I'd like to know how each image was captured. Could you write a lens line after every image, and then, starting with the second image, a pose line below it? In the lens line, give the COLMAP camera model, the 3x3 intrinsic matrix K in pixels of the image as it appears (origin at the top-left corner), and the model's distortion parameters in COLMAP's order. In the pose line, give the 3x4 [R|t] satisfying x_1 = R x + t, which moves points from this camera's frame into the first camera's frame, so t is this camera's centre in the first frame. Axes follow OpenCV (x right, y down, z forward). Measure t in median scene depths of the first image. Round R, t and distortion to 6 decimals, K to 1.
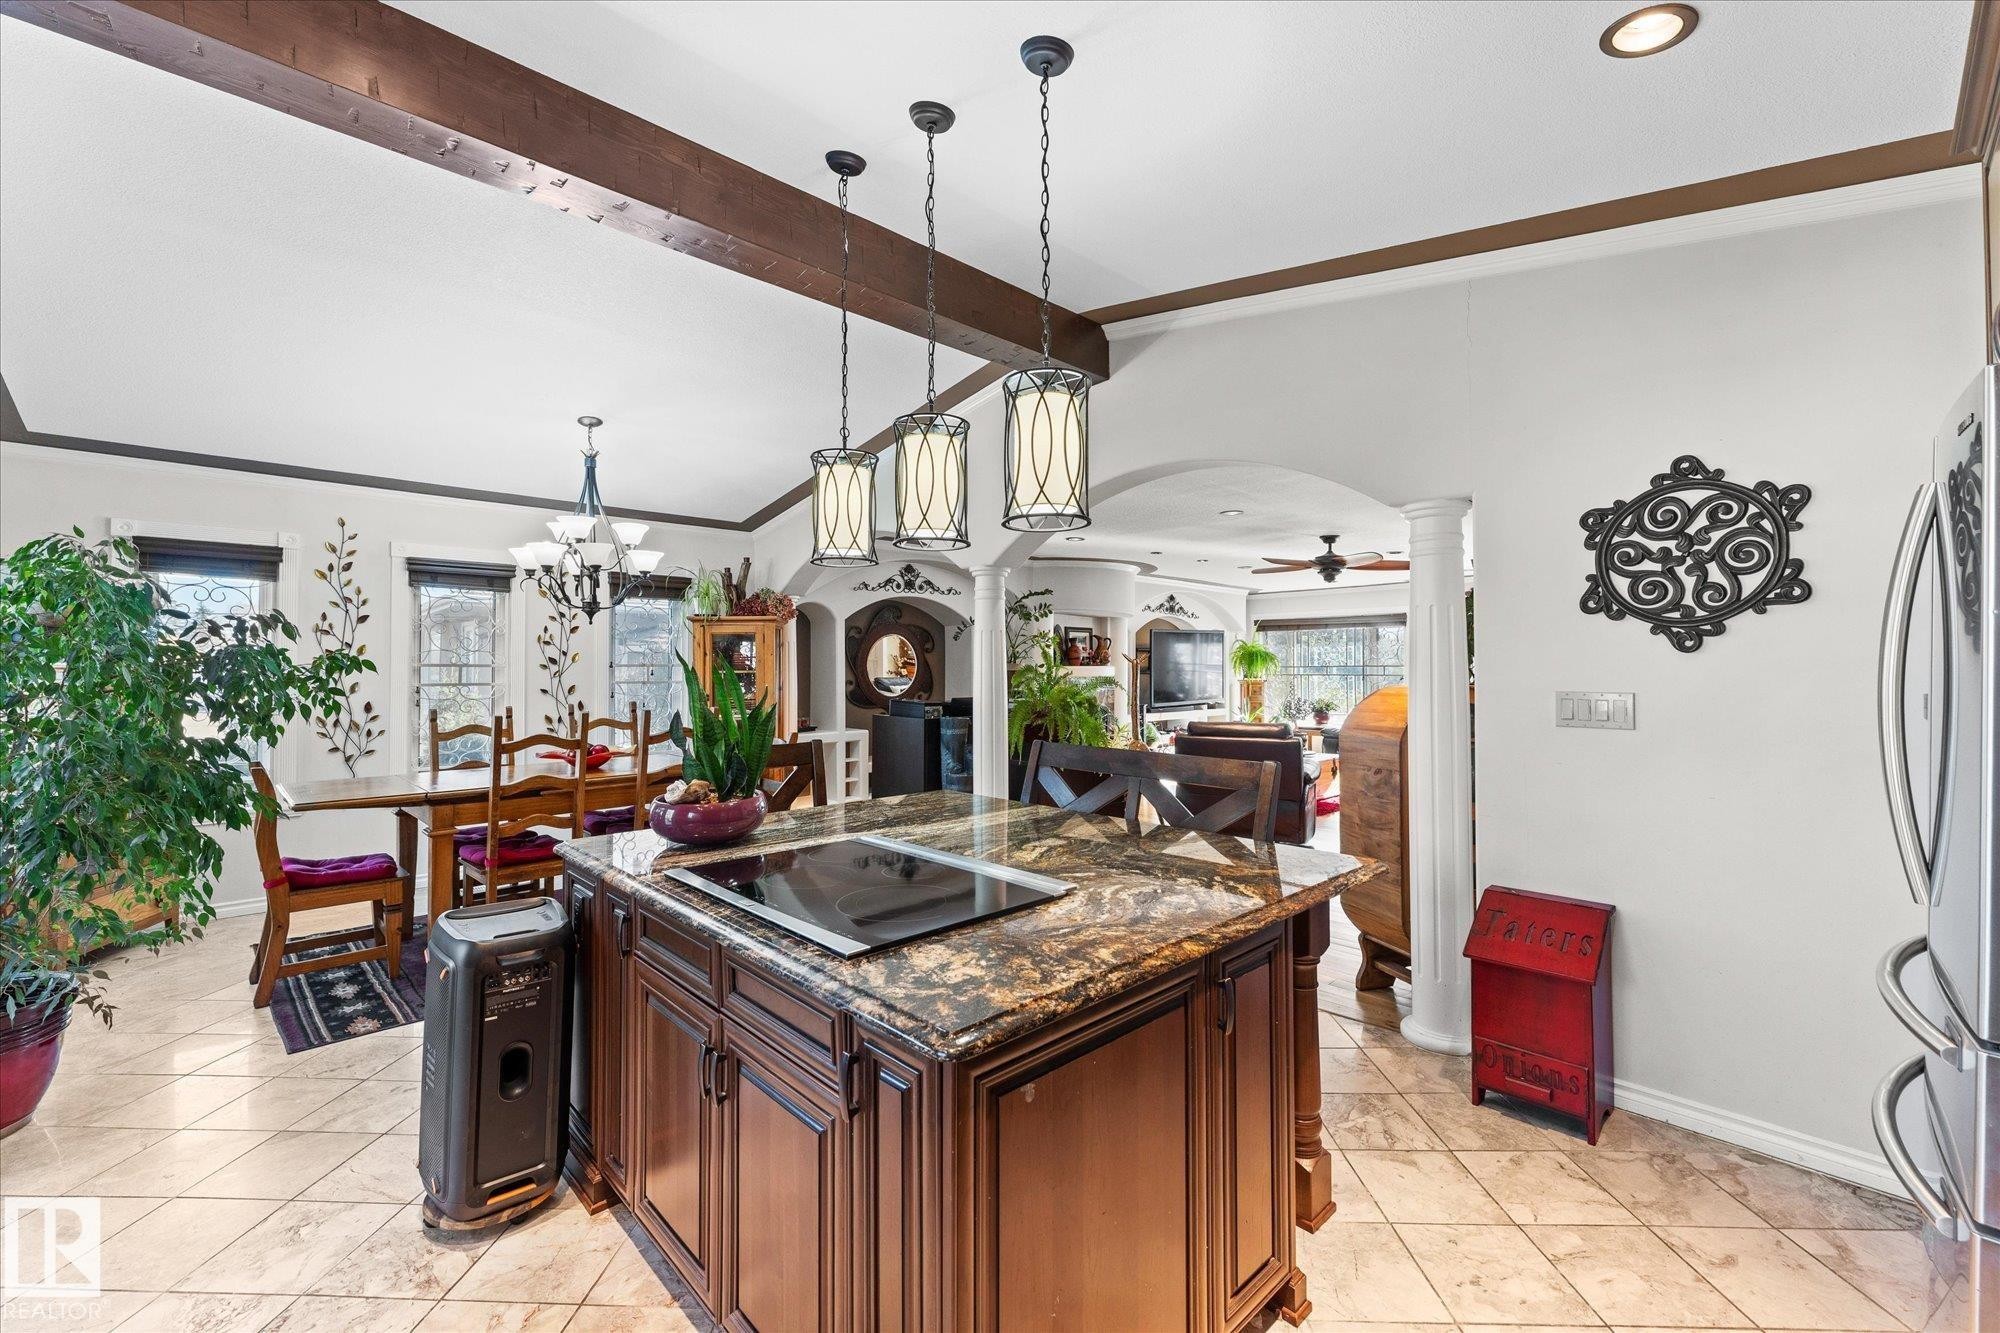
lens RADIAL K [[815.7, 0, 995.9], [0, 815.7, 655.4], [0, 0, 1]] dist [-0.002243, -0.000086]
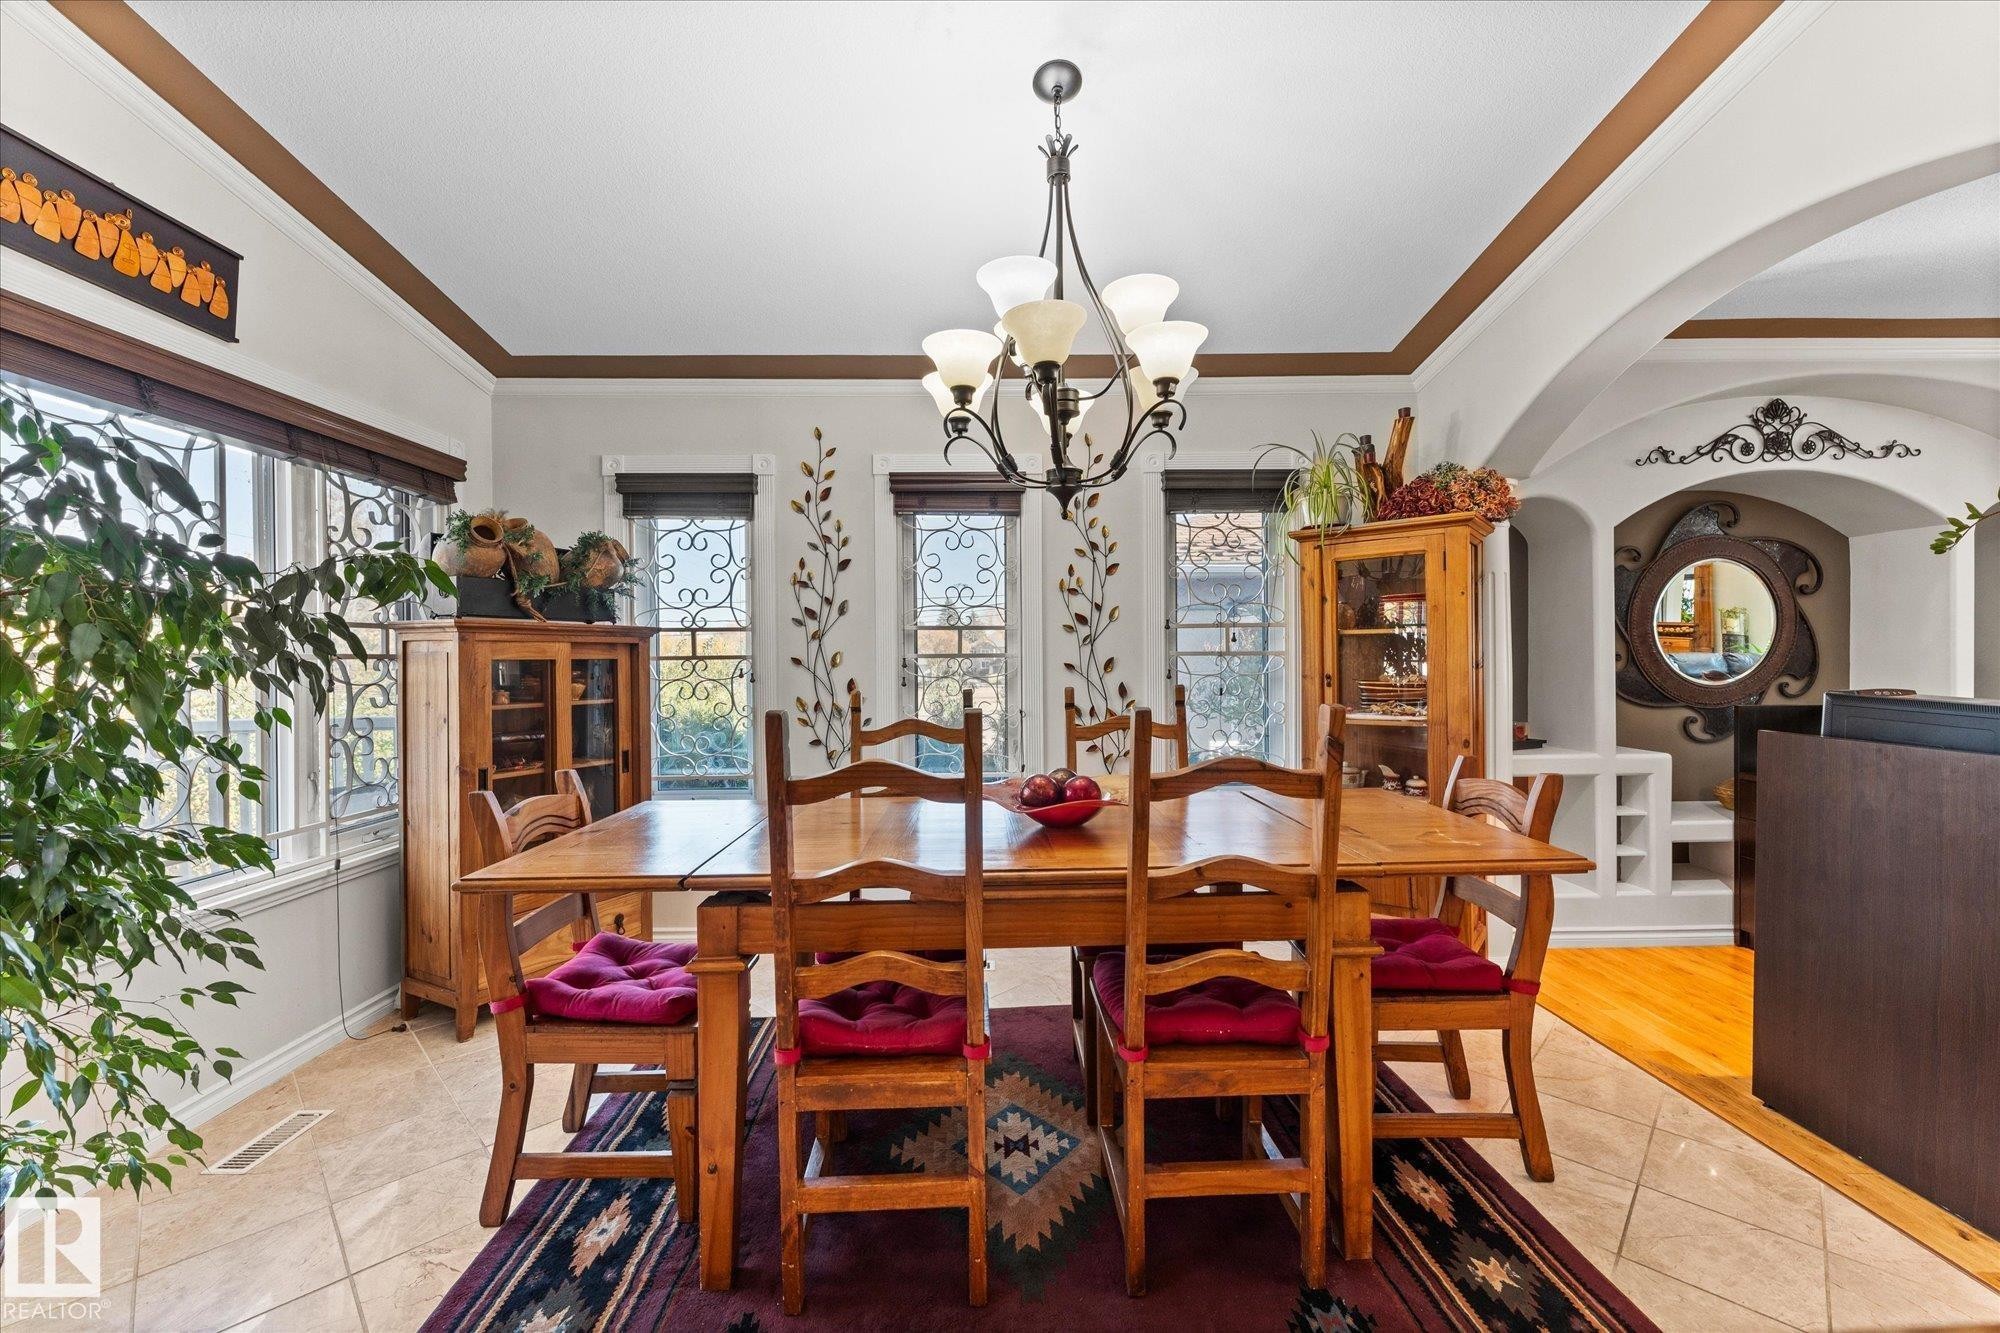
lens RADIAL K [[815.7, 0, 996.8], [0, 815.7, 661.4], [0, 0, 1]] dist [-0.002243, -0.000086]
pose [[0.737810, -0.001497, -0.675006, -0.151355], [0.017762, 0.999694, 0.017197, 0.025847], [0.674774, -0.024677, 0.737611, 0.452749]]
